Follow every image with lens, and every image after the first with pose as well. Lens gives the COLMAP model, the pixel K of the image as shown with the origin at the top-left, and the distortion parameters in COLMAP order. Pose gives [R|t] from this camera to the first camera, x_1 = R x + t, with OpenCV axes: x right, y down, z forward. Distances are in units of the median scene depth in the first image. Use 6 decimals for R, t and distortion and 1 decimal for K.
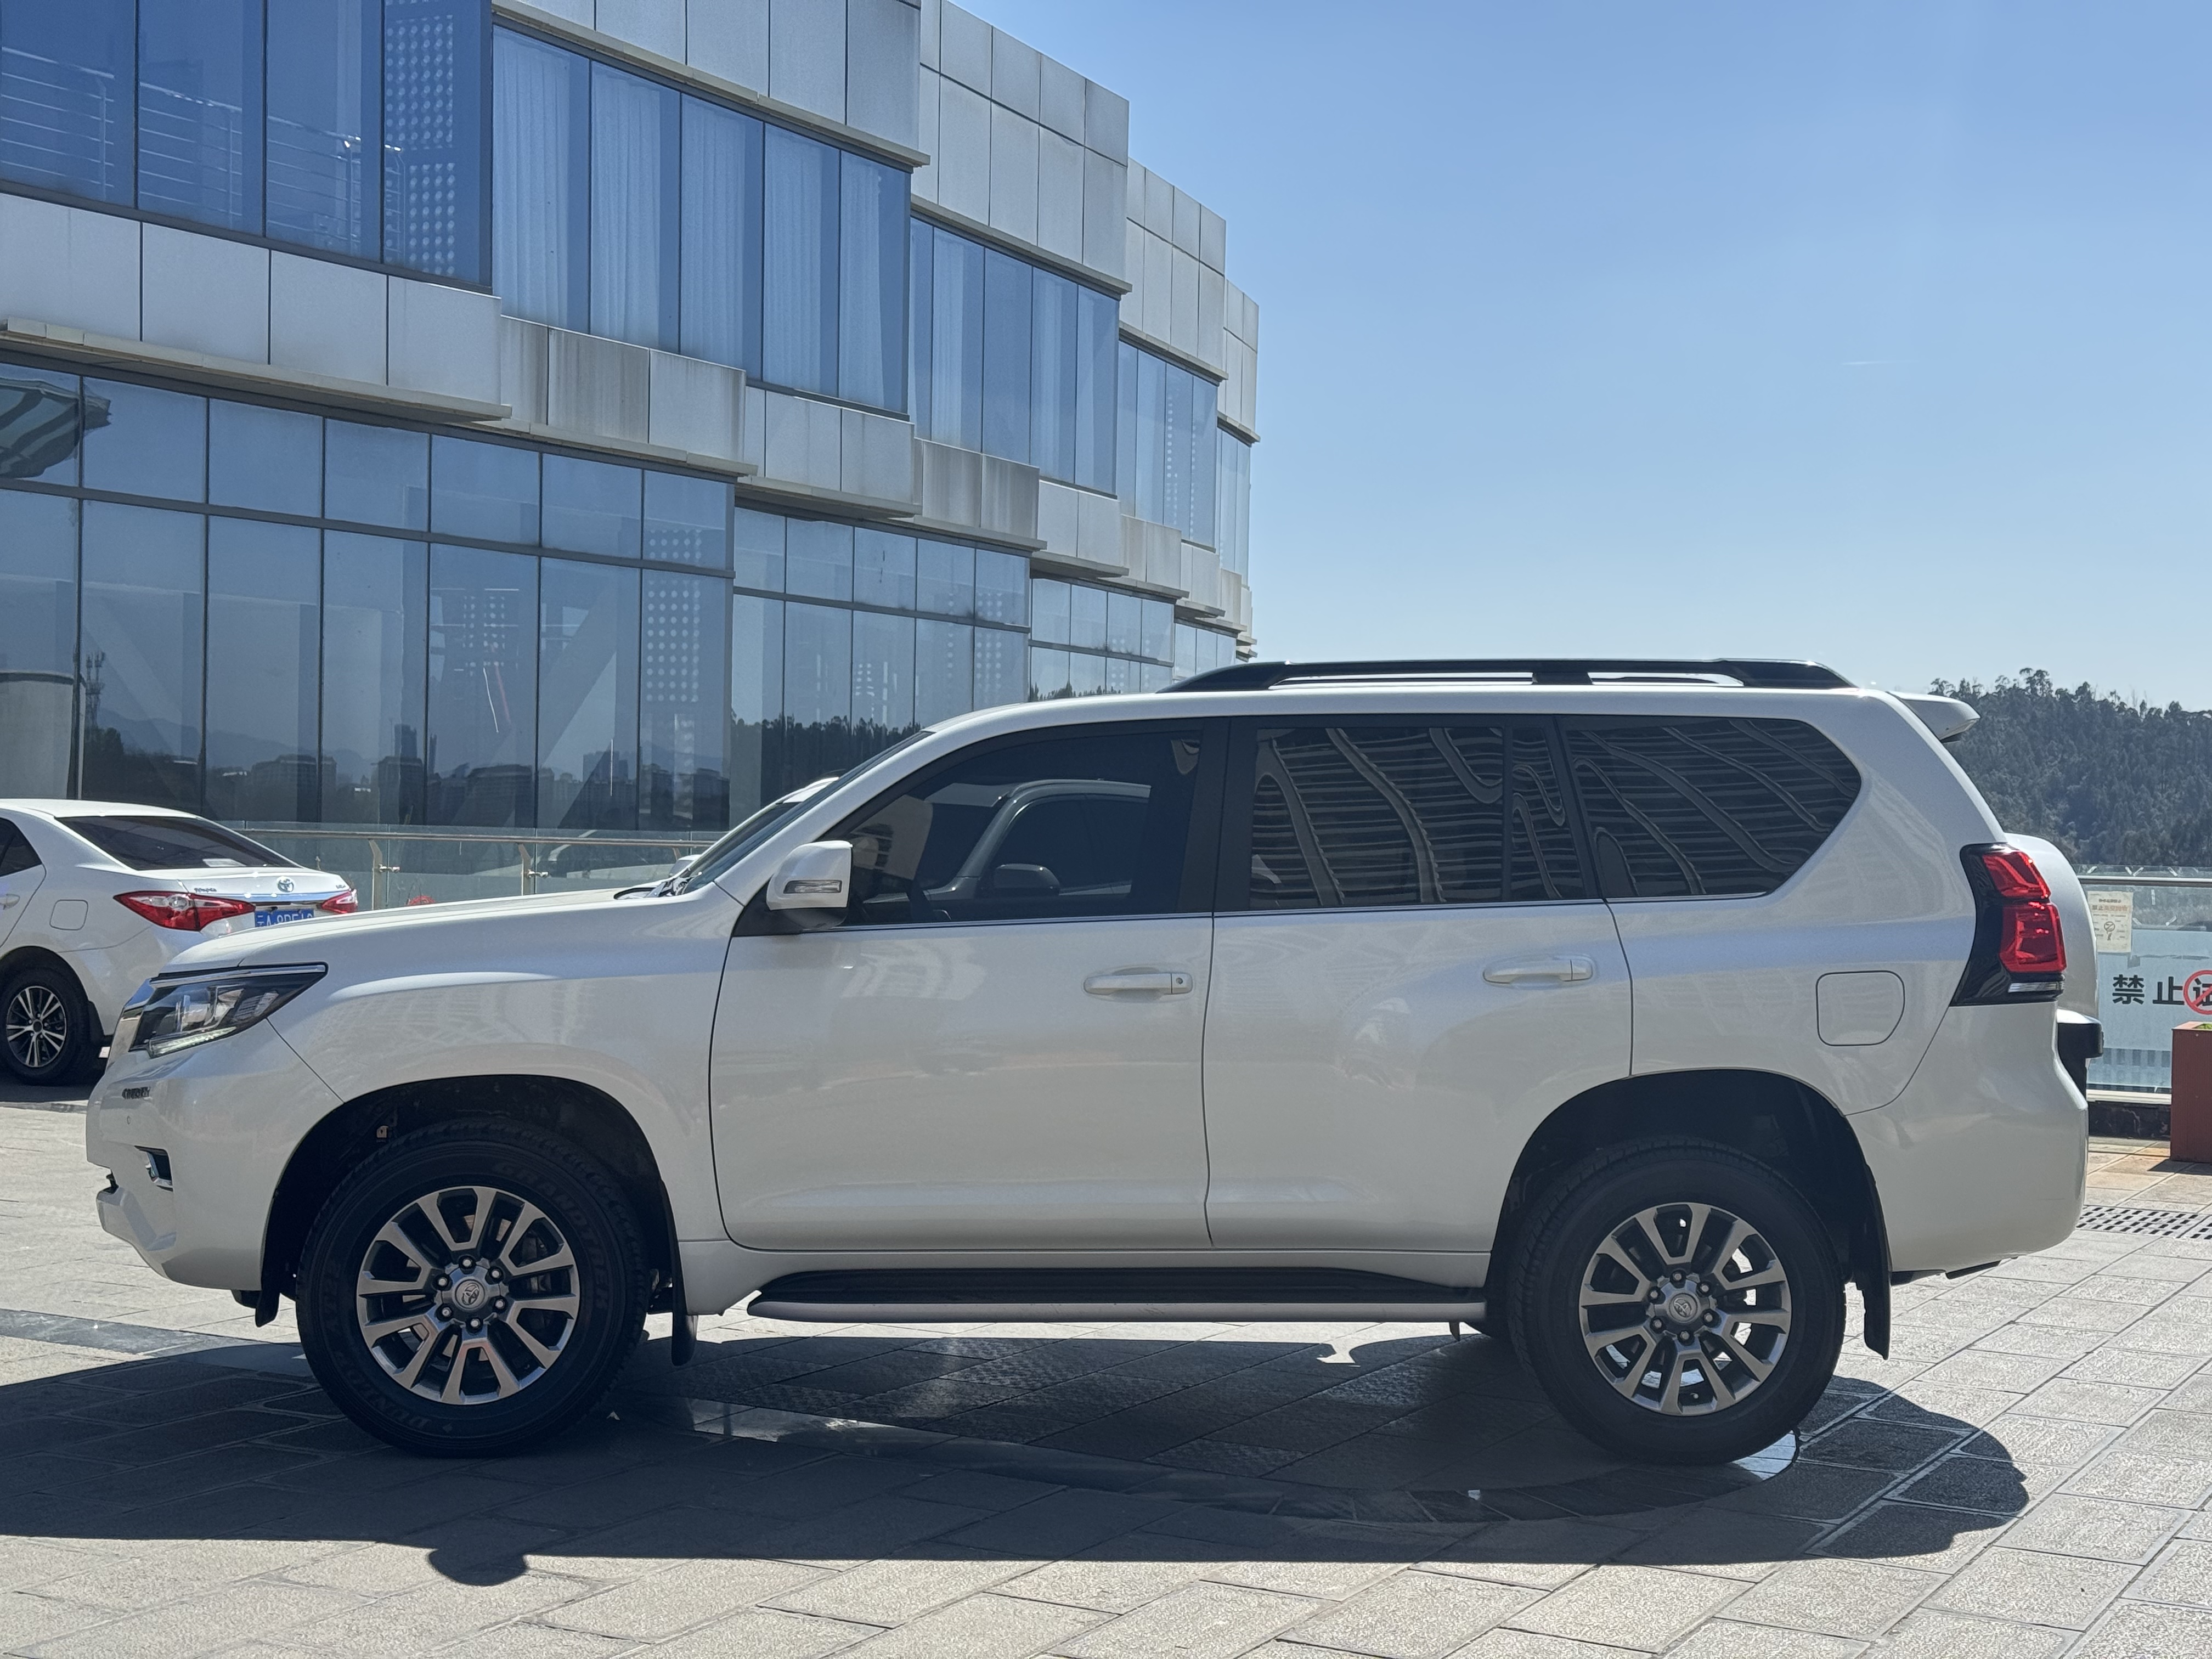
lens RADIAL K [[3086.5, 0, 1104.8], [0, 3086.5, 827.1], [0, 0, 1]] dist [0.096395, 0.000000]
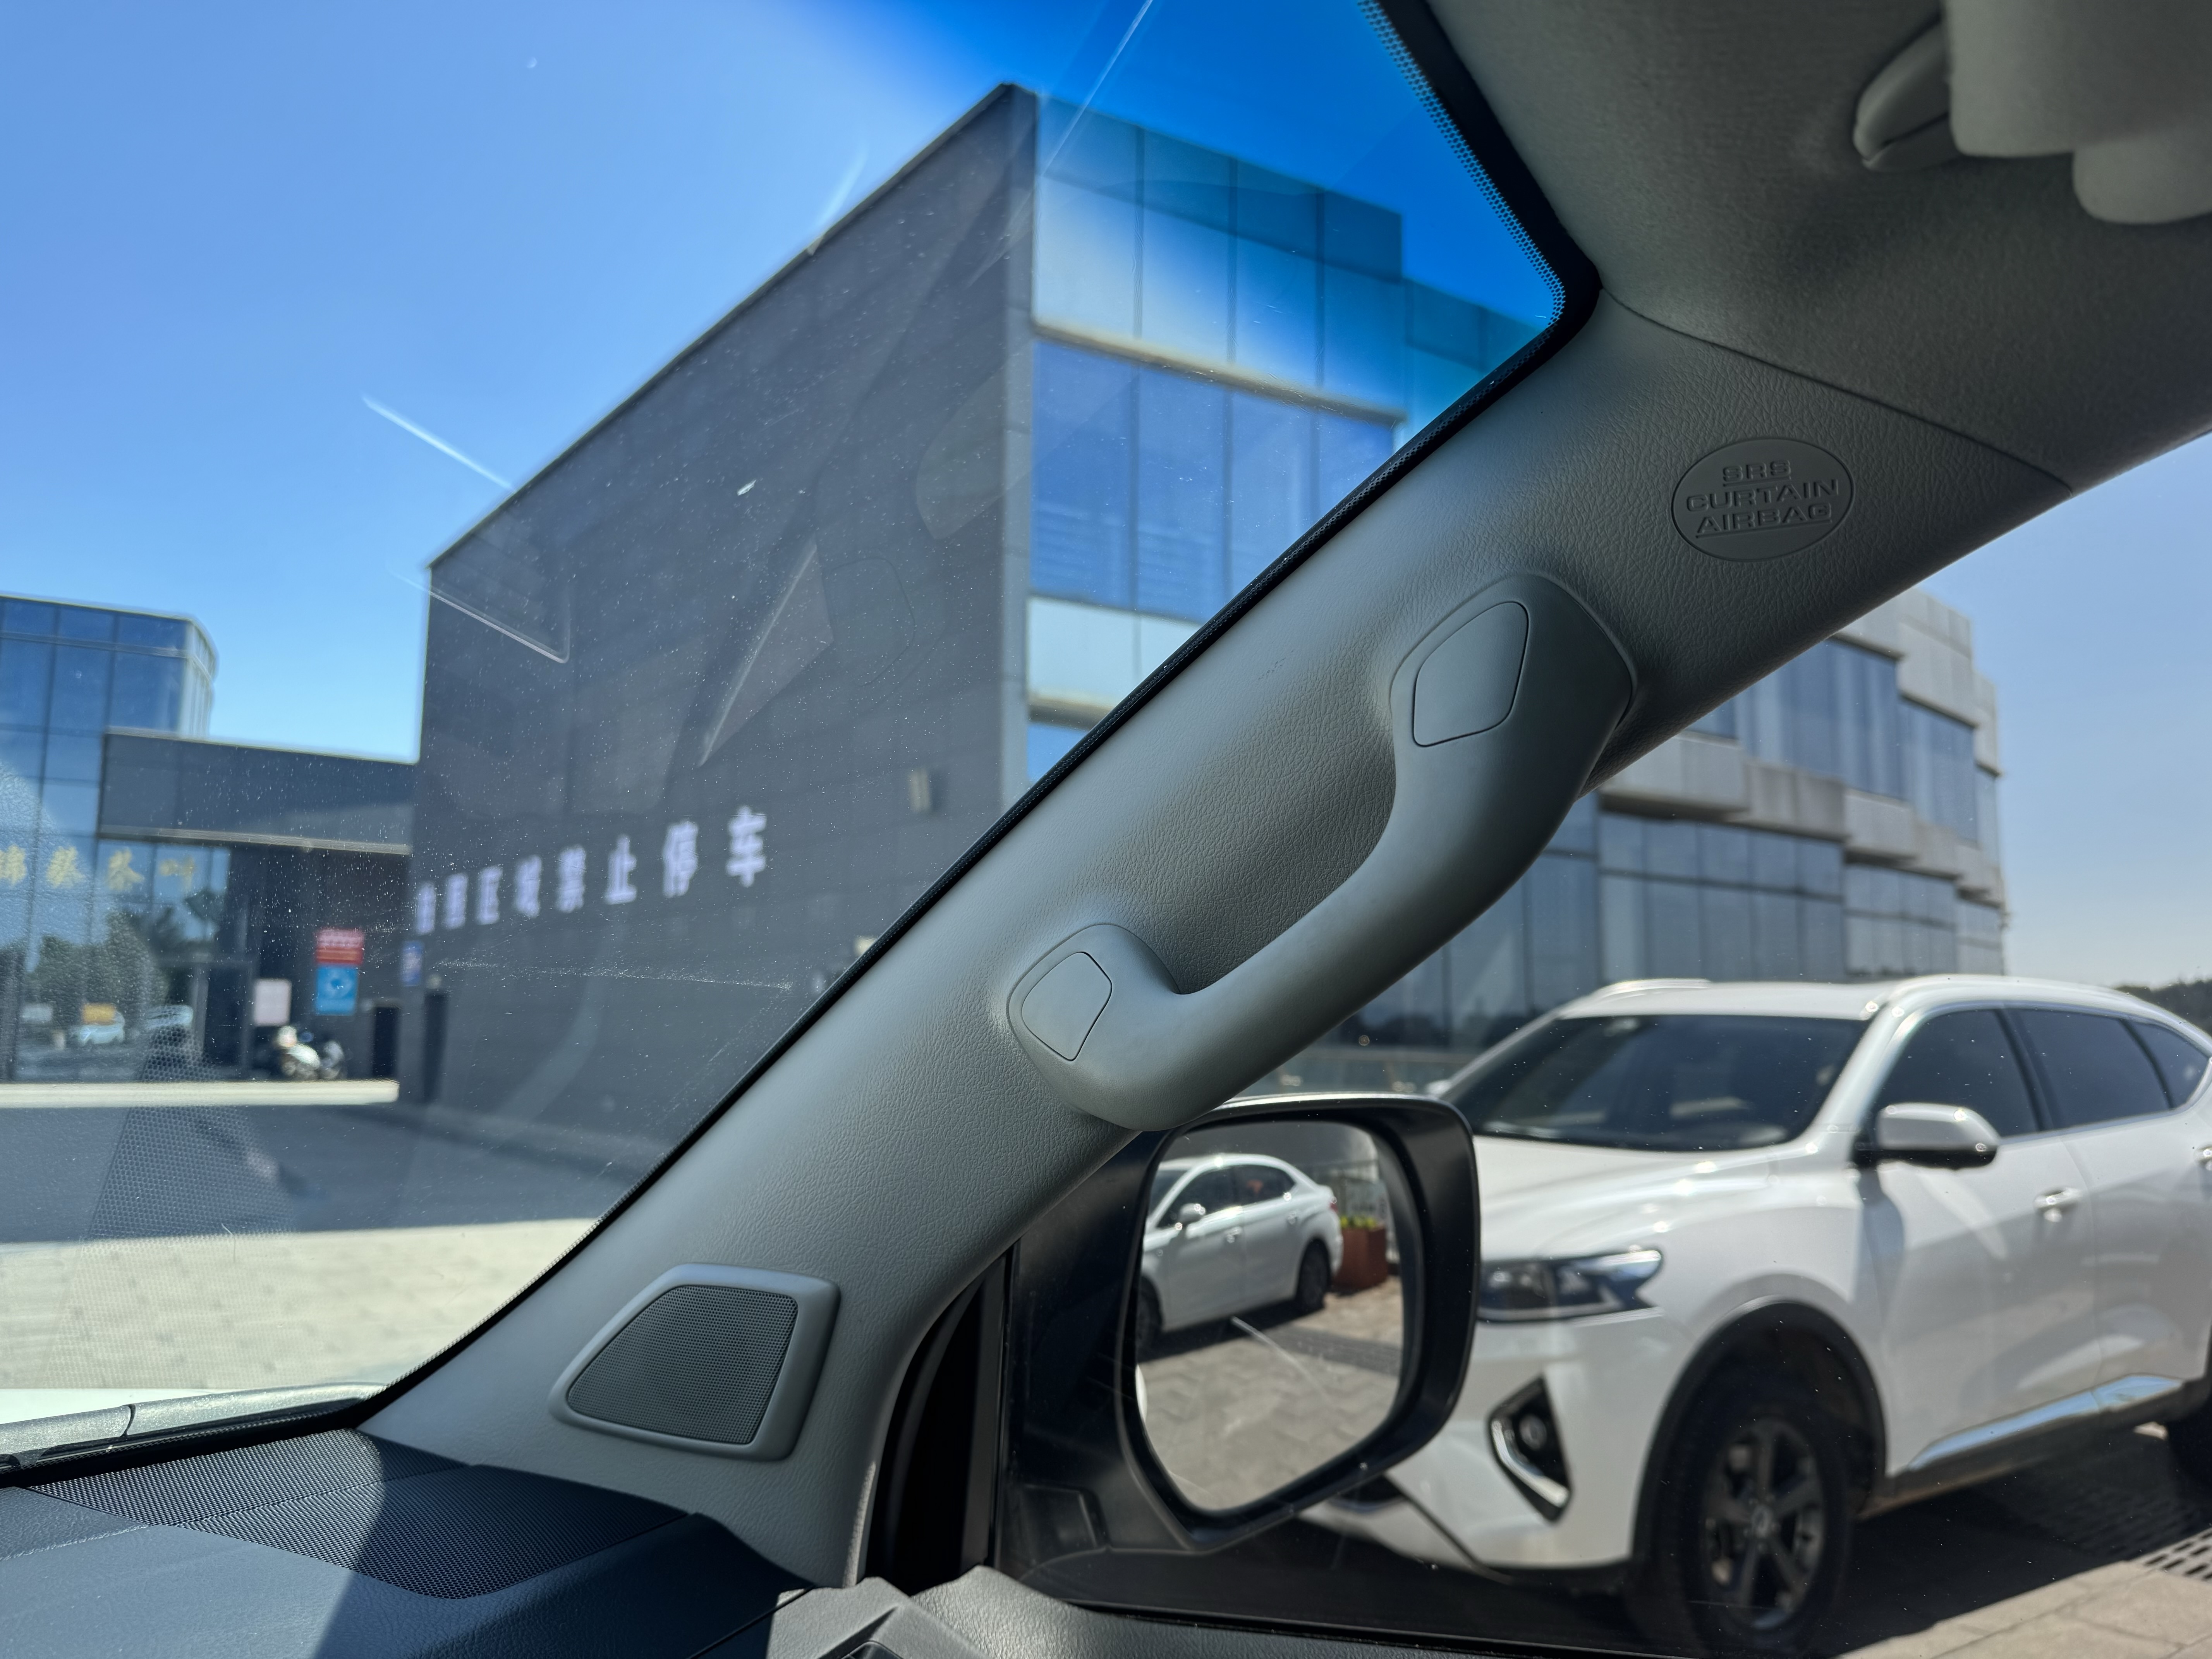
lens RADIAL K [[1557.8, 0, 1103.7], [0, 1557.8, 828.9], [0, 0, 1]] dist [-0.006786, -0.002628]
pose [[0.893641, -0.067147, -0.443730, -0.010973], [0.005342, 0.990265, -0.139092, -0.001306], [0.448750, 0.121928, 0.885301, 0.260597]]
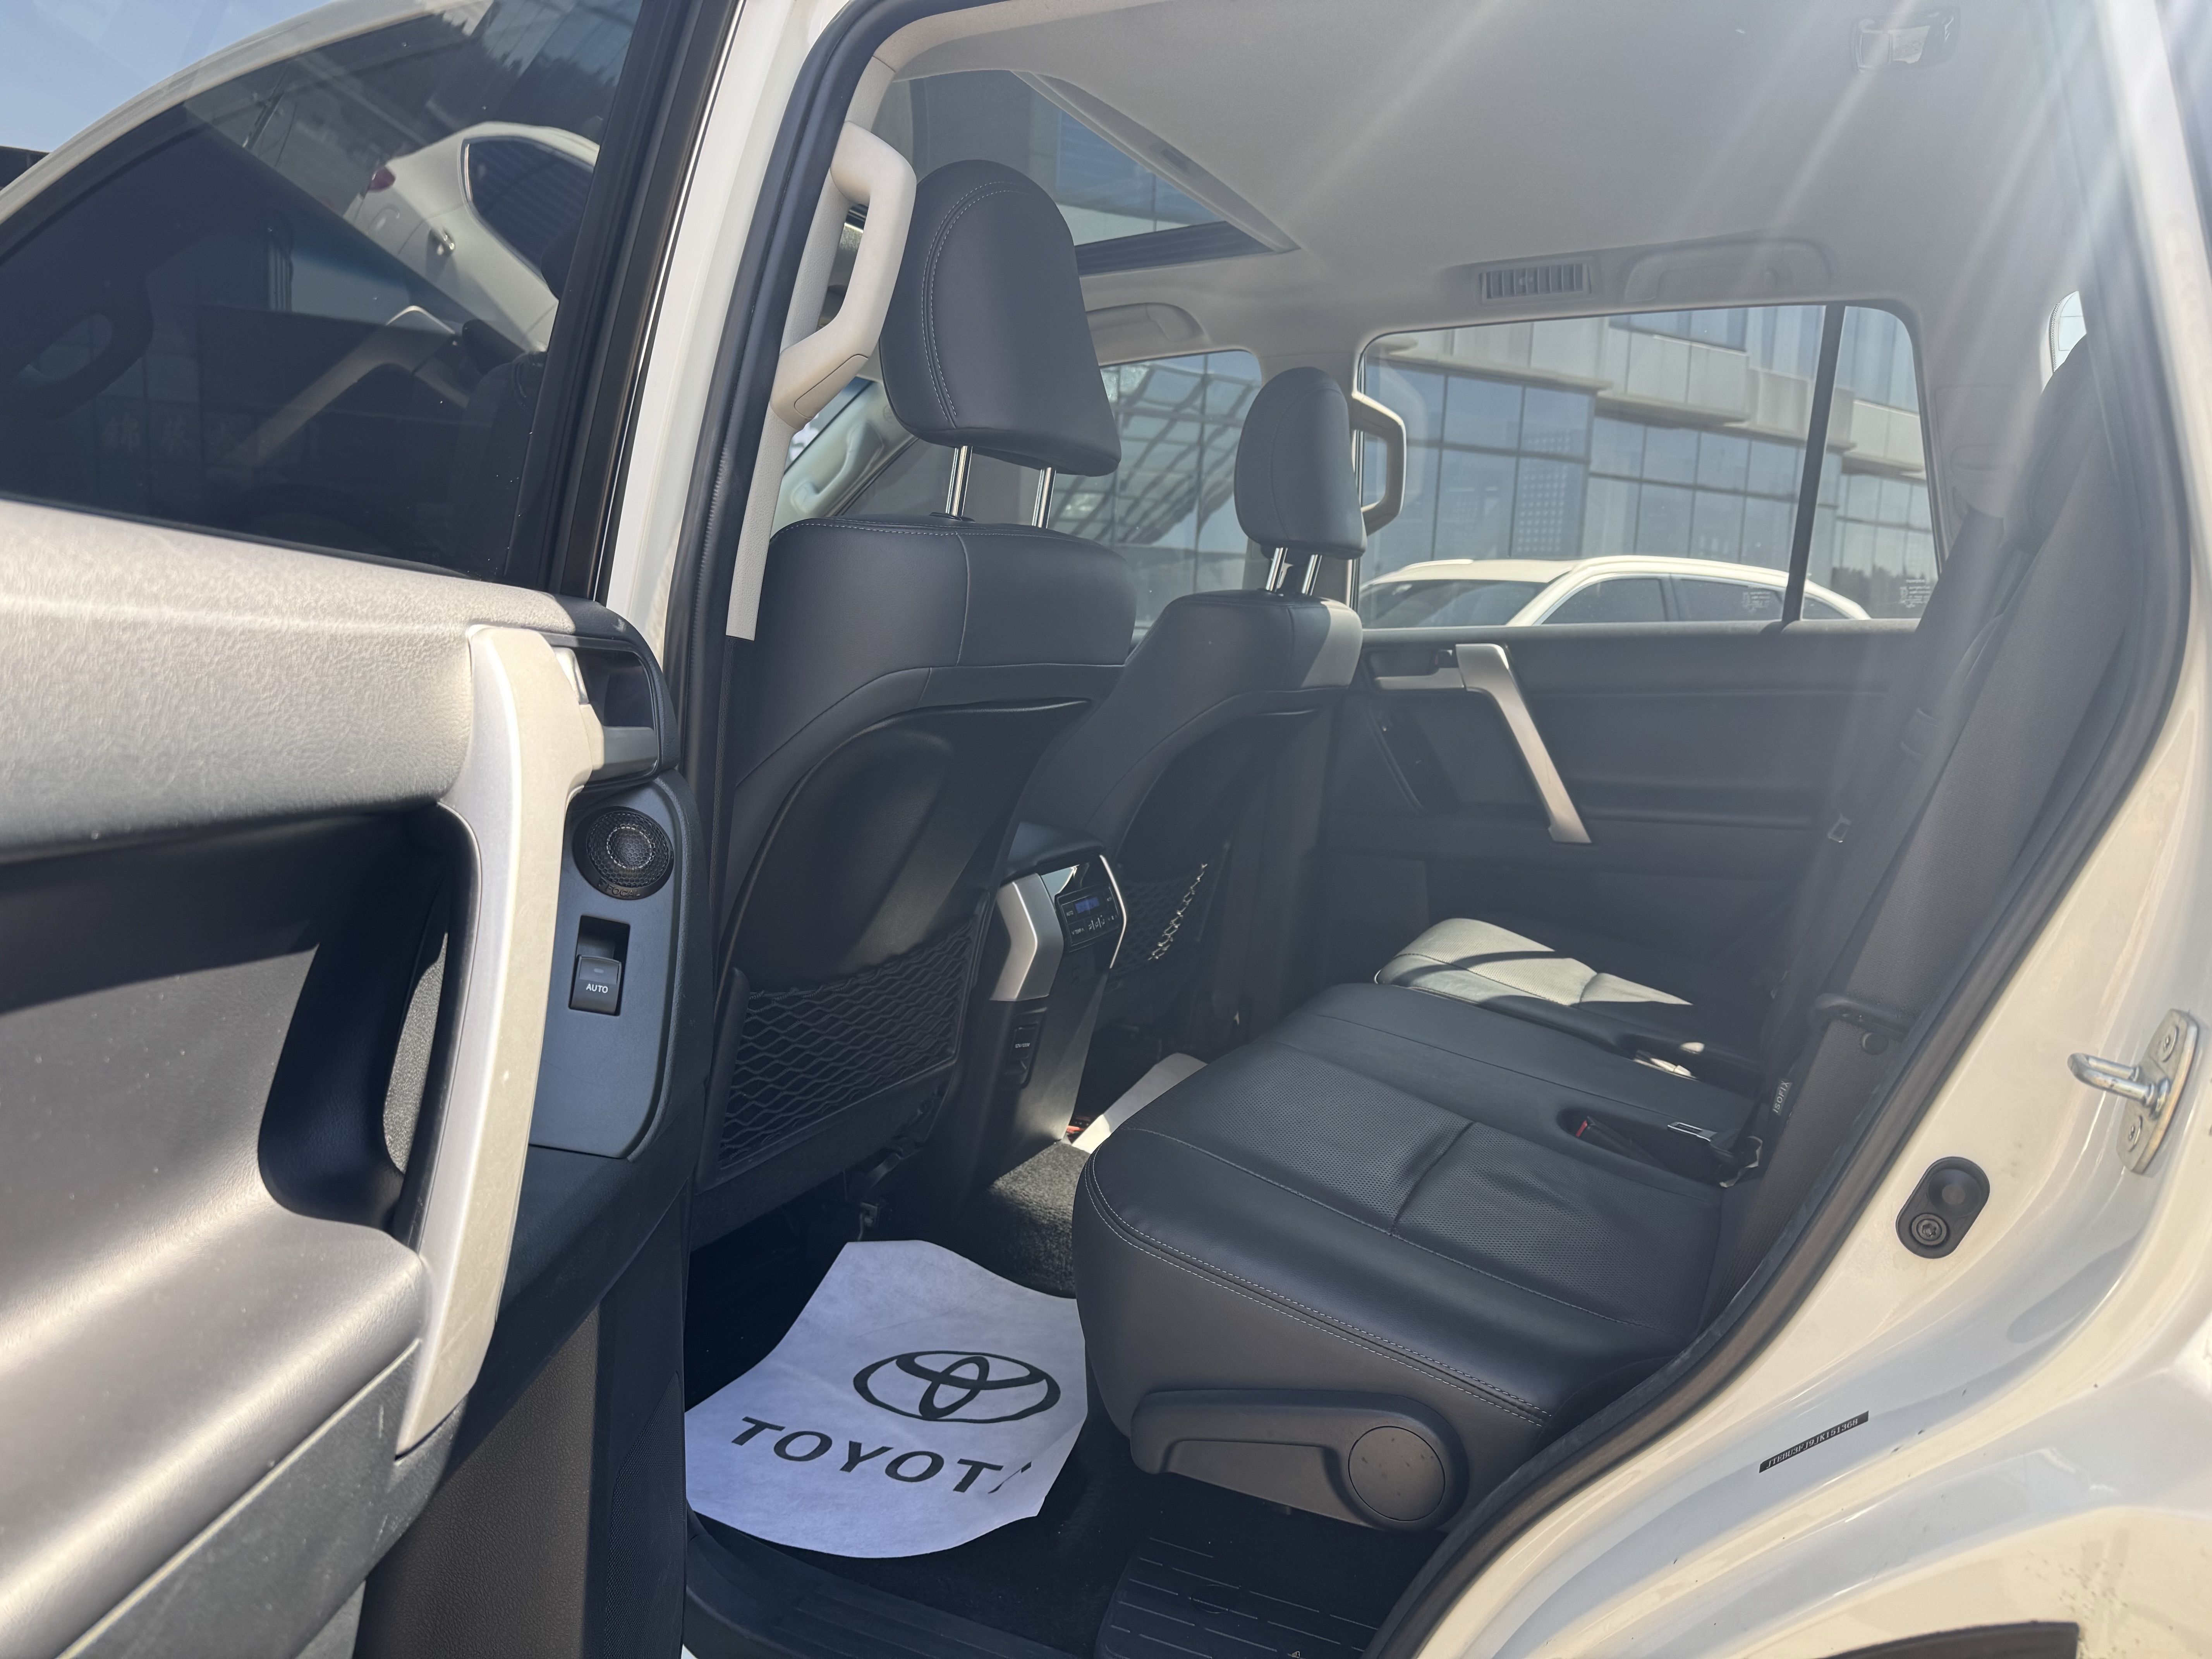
lens RADIAL K [[1557.8, 0, 1108.8], [0, 1557.8, 827.6], [0, 0, 1]] dist [-0.006786, -0.002628]
pose [[0.875856, 0.077999, -0.476228, 0.035343], [-0.023314, 0.992538, 0.119684, 0.005202], [0.482010, -0.093723, 0.871139, 0.209556]]
